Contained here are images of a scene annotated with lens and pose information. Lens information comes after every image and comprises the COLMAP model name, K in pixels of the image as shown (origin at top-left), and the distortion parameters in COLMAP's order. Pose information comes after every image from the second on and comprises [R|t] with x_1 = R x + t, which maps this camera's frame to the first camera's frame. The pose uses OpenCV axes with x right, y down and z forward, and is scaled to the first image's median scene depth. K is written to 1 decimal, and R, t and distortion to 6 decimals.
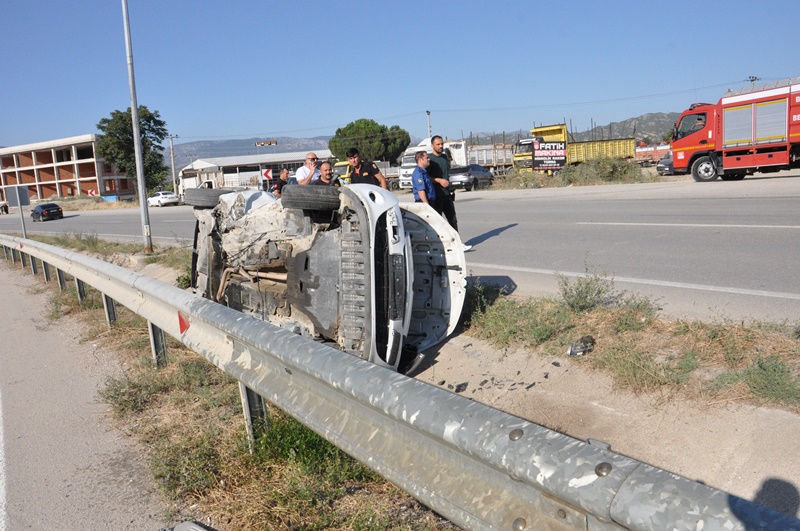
lens RADIAL K [[602.3, 0, 400.0], [0, 602.3, 265.5], [0, 0, 1]] dist [-0.097224, -0.001428]
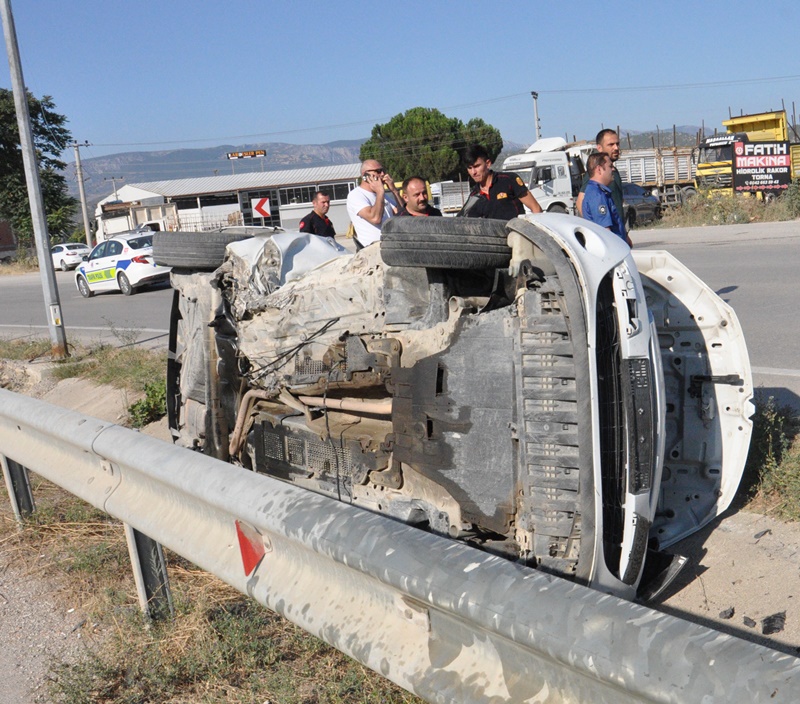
lens RADIAL K [[846.2, 0, 399.7], [0, 846.2, 396.7], [0, 0, 1]] dist [-0.073307, 0.013023]
pose [[0.998210, -0.032057, 0.050483, -0.207271], [0.028955, 0.997716, 0.061032, -0.030760], [-0.052325, -0.059461, 0.996858, 0.299049]]
